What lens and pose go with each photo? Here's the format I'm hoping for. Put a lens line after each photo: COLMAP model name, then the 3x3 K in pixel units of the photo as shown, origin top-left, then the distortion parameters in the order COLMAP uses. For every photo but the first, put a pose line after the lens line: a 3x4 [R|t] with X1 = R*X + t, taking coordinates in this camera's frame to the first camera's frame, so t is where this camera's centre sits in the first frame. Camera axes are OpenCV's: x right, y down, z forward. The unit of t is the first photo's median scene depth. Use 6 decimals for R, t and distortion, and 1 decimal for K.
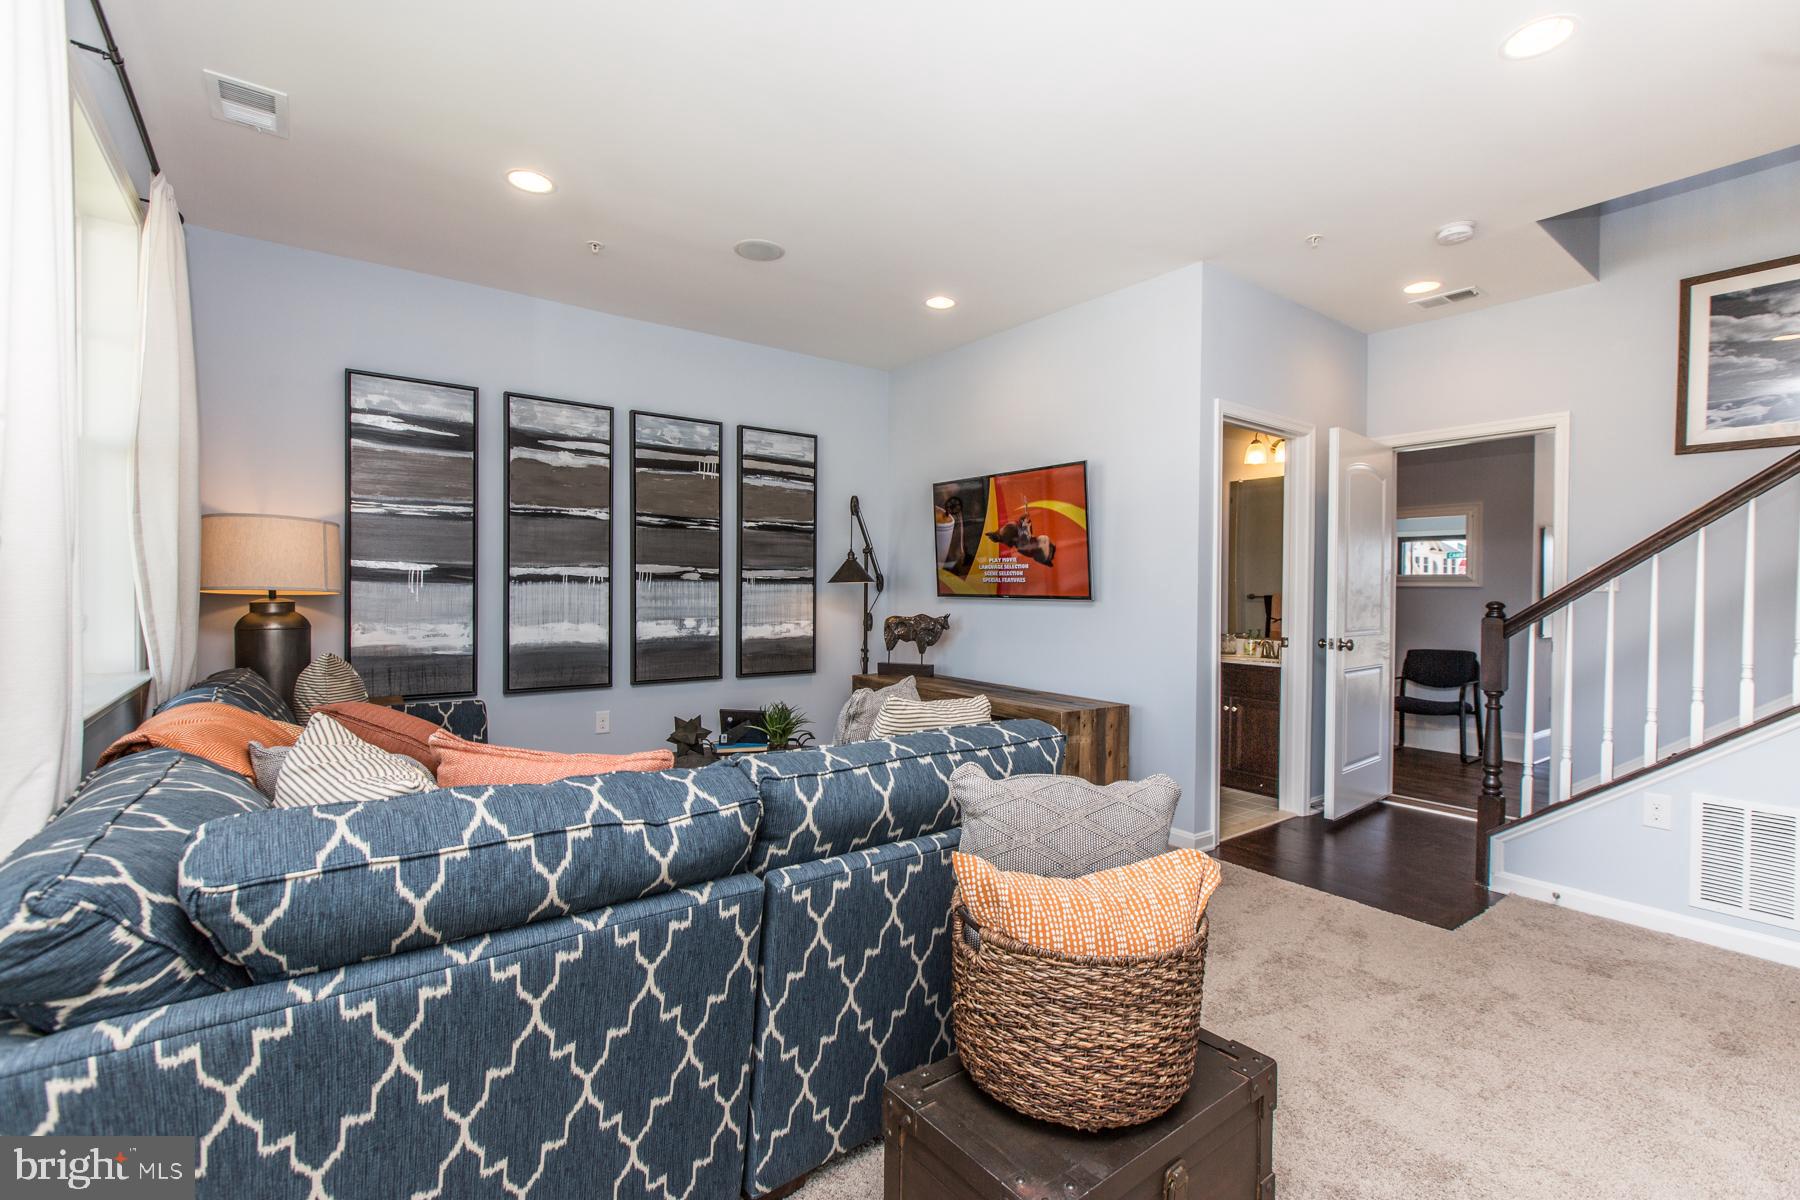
lens RADIAL K [[800.9, 0, 898.1], [0, 800.9, 593.5], [0, 0, 1]] dist [0.005840, -0.001379]
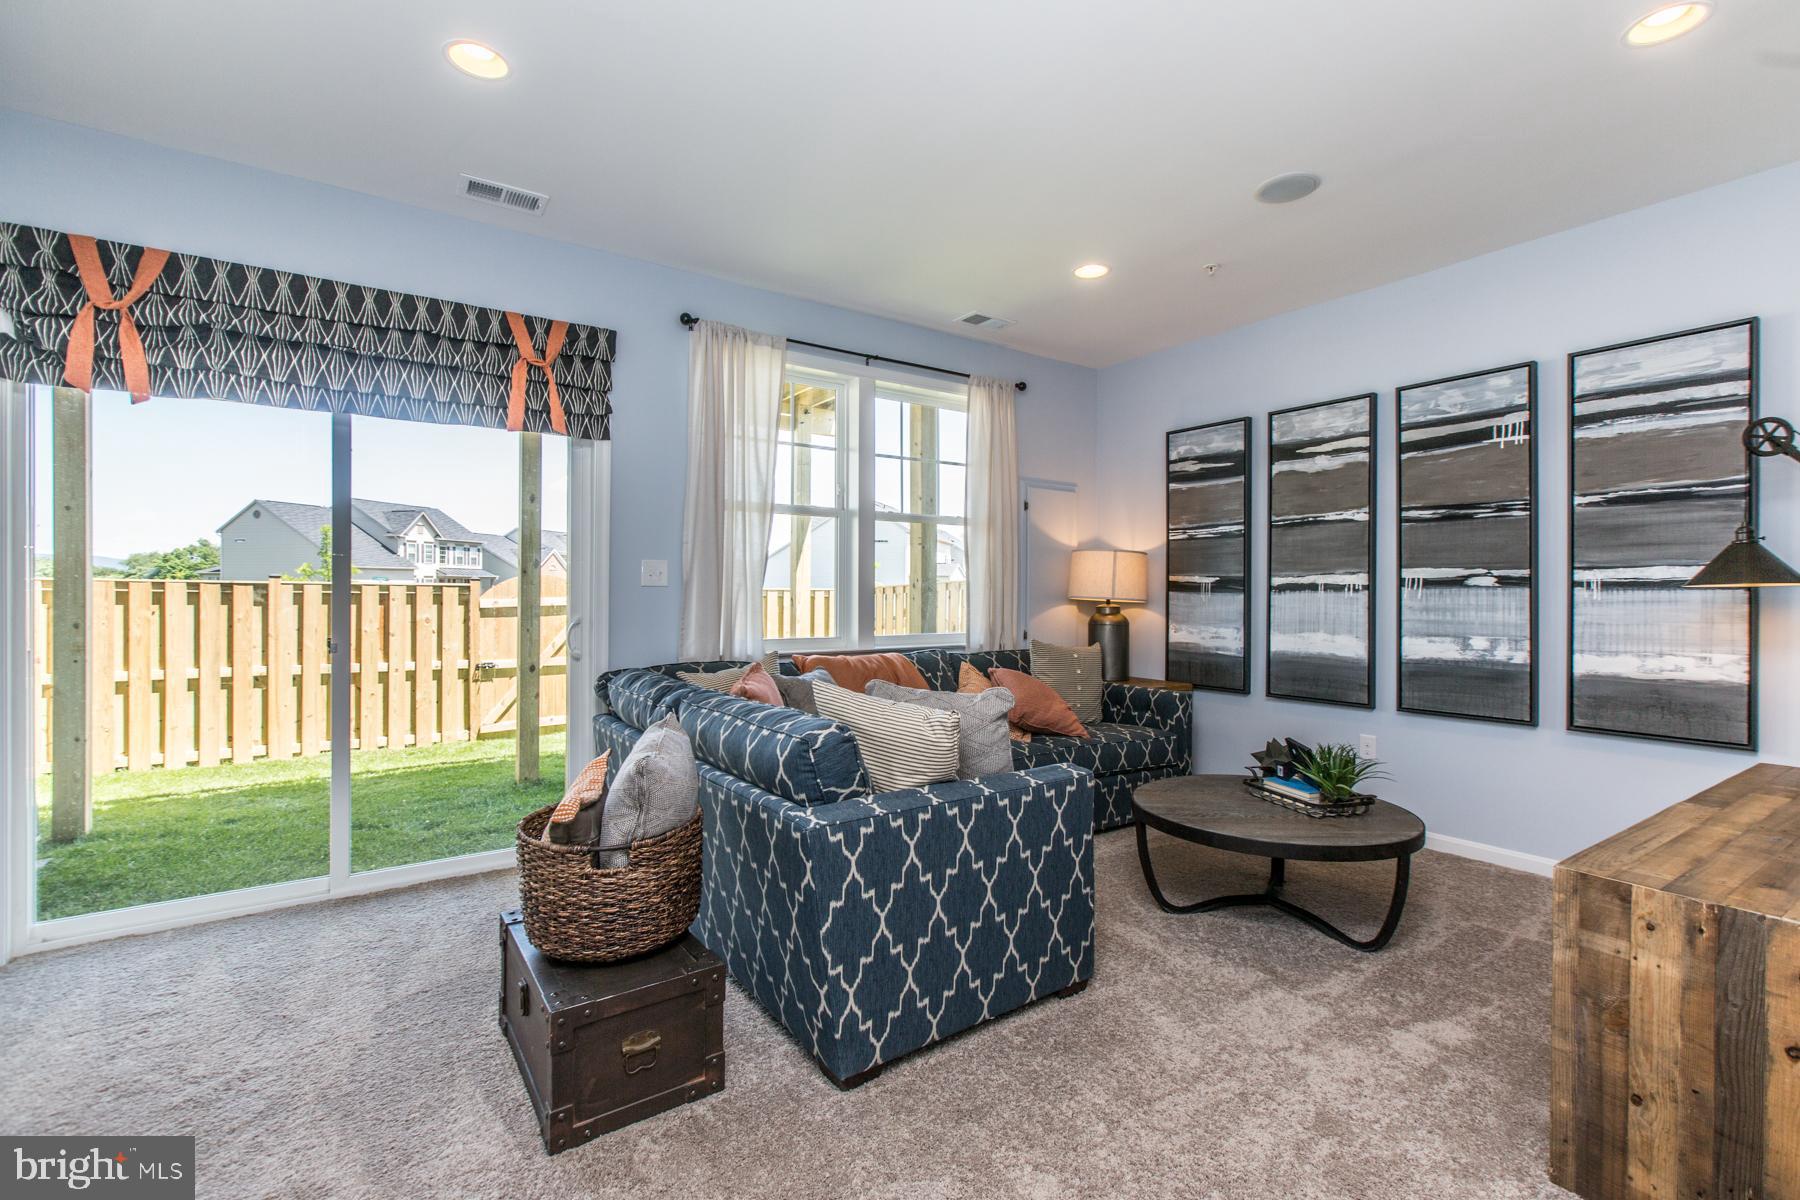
lens RADIAL K [[800.9, 0, 895.5], [0, 800.9, 594.9], [0, 0, 1]] dist [0.005840, -0.001379]
pose [[-0.042272, -0.009257, -0.999063, 0.548230], [-0.014226, 0.999861, -0.008663, 0.006191], [0.999005, 0.013846, -0.042398, 0.512623]]
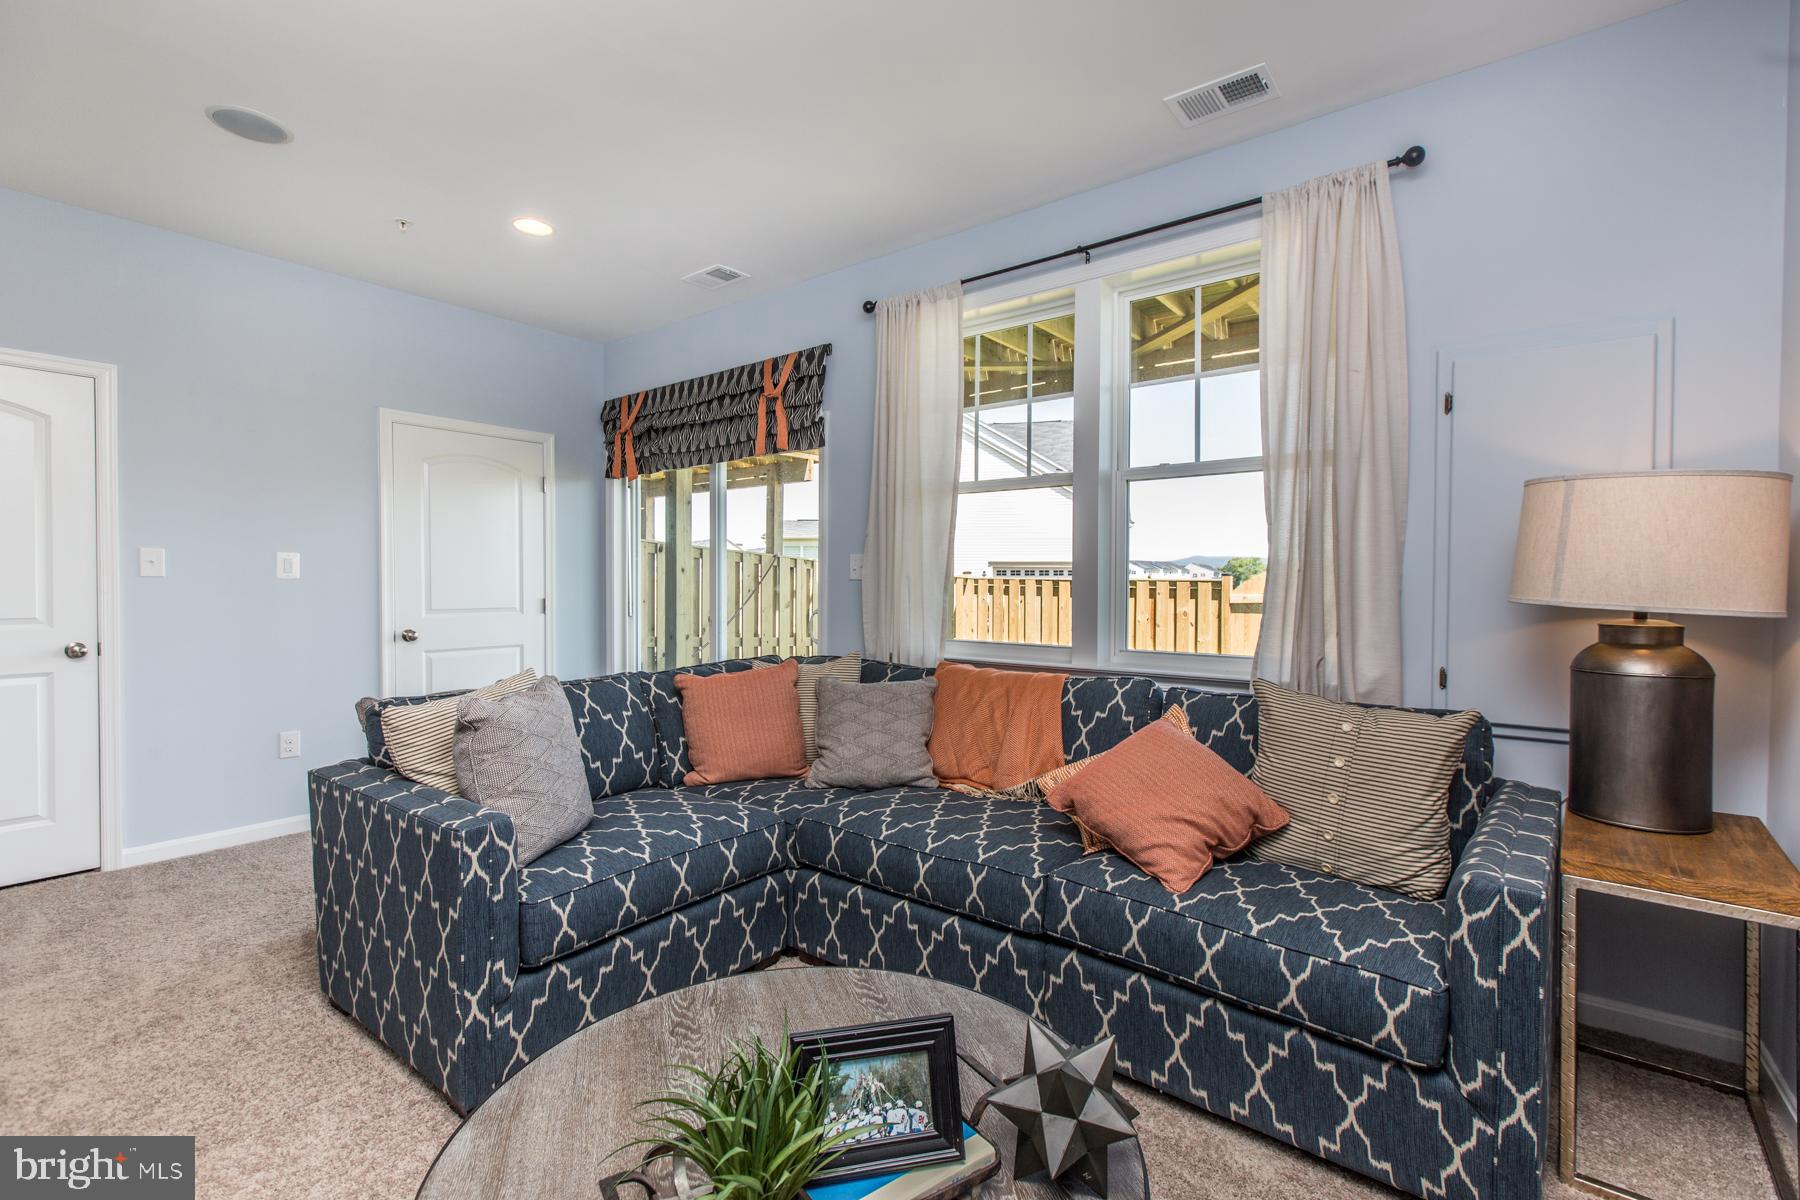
lens RADIAL K [[800.9, 0, 898.2], [0, 800.9, 597.3], [0, 0, 1]] dist [0.005840, -0.001379]
pose [[-0.964406, -0.012260, -0.264140, -0.103983], [-0.019396, 0.999514, 0.024422, -0.010171], [0.263712, 0.028676, -0.964175, 1.072647]]
